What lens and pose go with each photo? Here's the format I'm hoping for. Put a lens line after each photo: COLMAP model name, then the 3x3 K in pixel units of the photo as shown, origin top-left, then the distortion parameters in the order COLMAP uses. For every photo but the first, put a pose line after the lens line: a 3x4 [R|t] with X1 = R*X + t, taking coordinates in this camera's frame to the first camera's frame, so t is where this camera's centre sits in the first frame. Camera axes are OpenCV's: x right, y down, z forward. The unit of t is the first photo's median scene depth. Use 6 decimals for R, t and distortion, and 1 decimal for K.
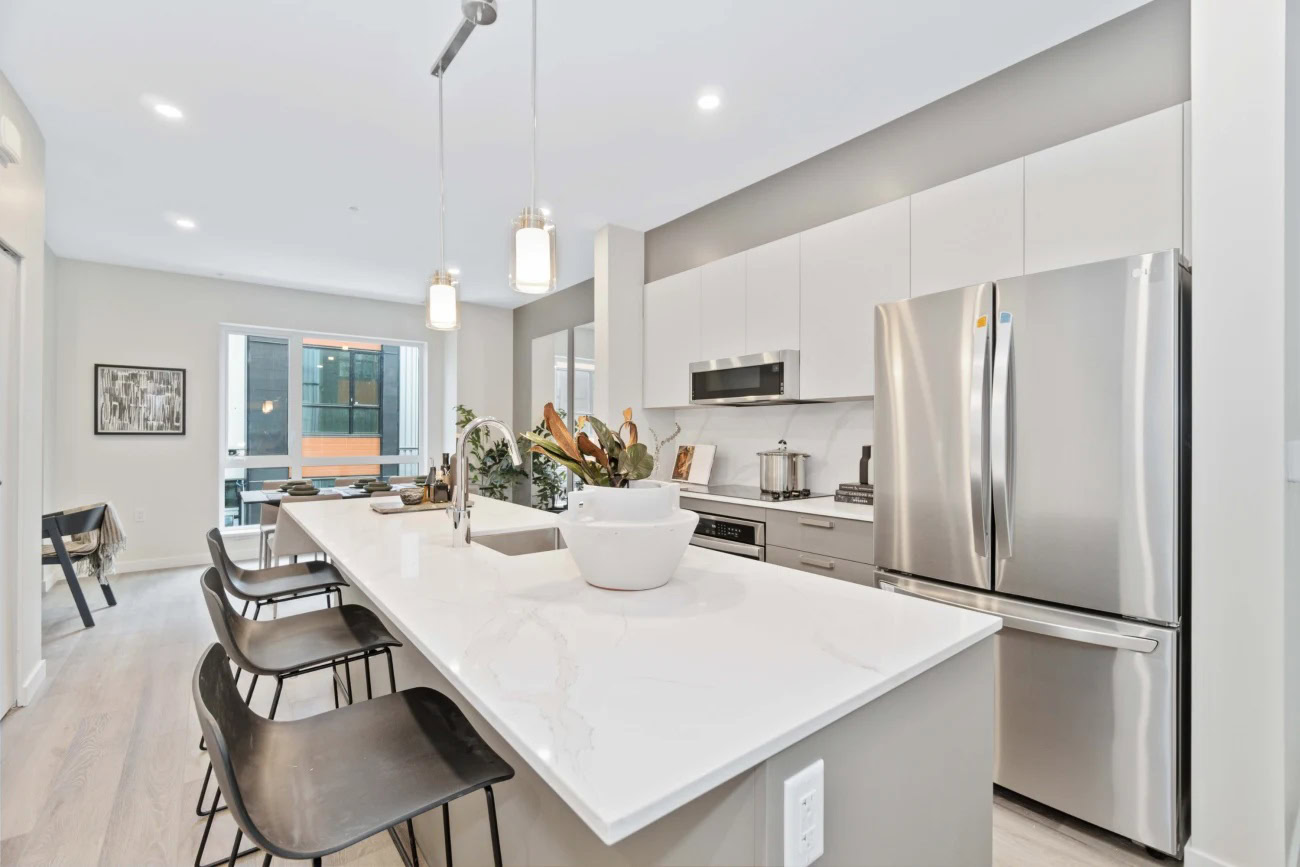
lens RADIAL K [[524.3, 0, 643.5], [0, 524.3, 433.3], [0, 0, 1]] dist [-0.001255, 0.000035]
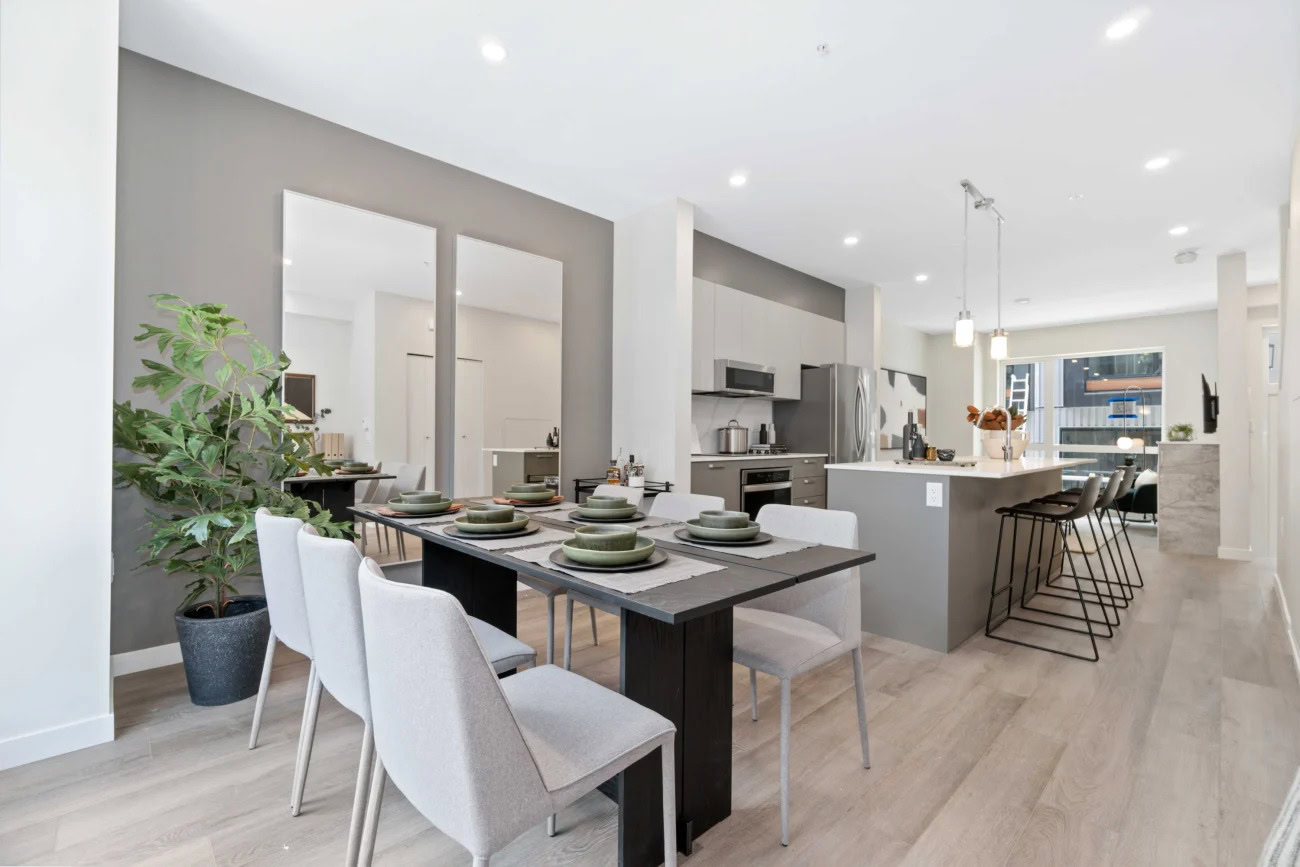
lens RADIAL K [[524.3, 0, 643.5], [0, 524.3, 433.3], [0, 0, 1]] dist [-0.001255, 0.000035]
pose [[-0.040831, -0.001207, 0.999165, -1.361982], [-0.011714, 0.999931, 0.000729, 0.058141], [-0.999097, -0.011674, -0.040842, 1.423871]]
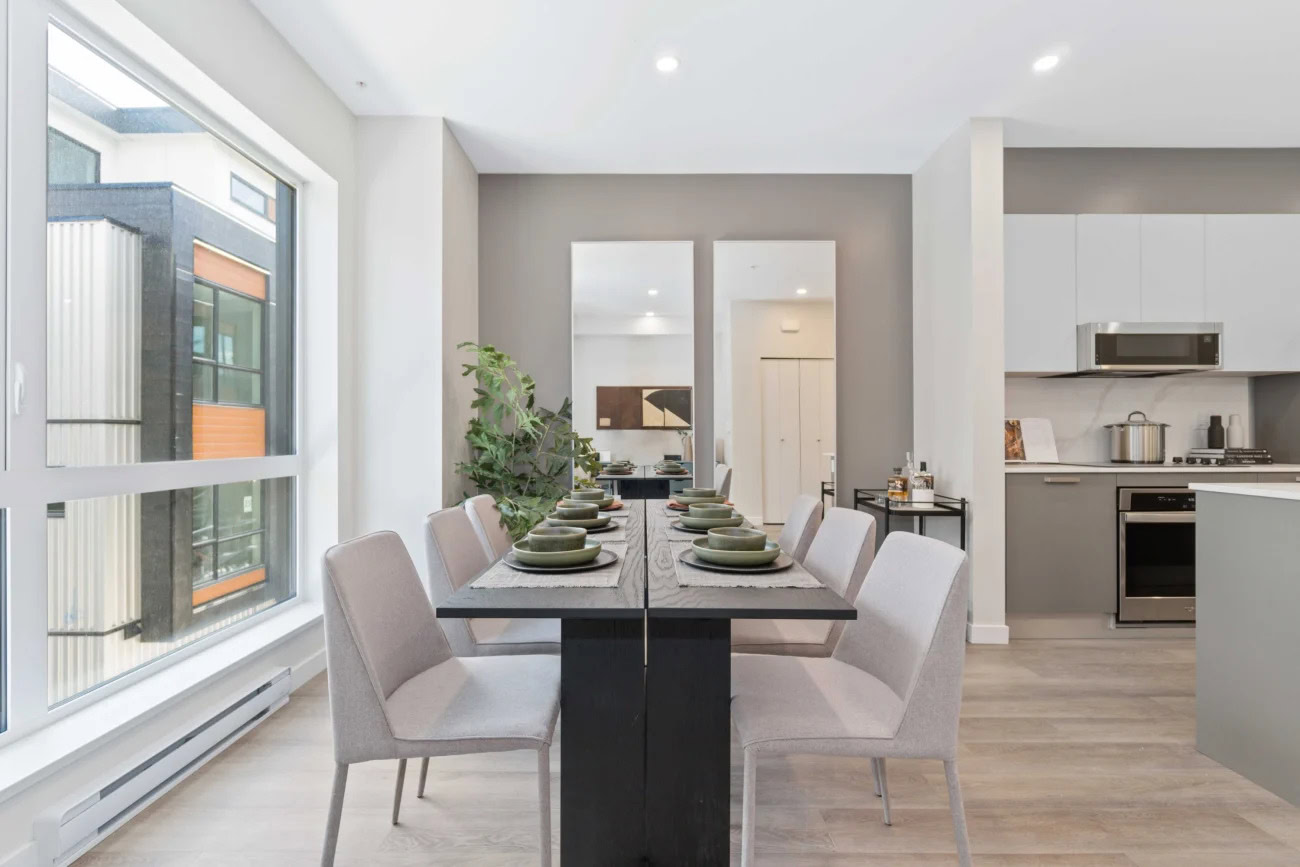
lens RADIAL K [[561.6, 0, 650.0], [0, 561.6, 433.5], [0, 0, 1]] dist [-0.000929, -0.000020]
pose [[0.634897, -0.000711, 0.772597, -1.255757], [0.003127, 0.999994, -0.001650, 0.057877], [-0.772591, 0.003463, 0.634895, 1.115228]]
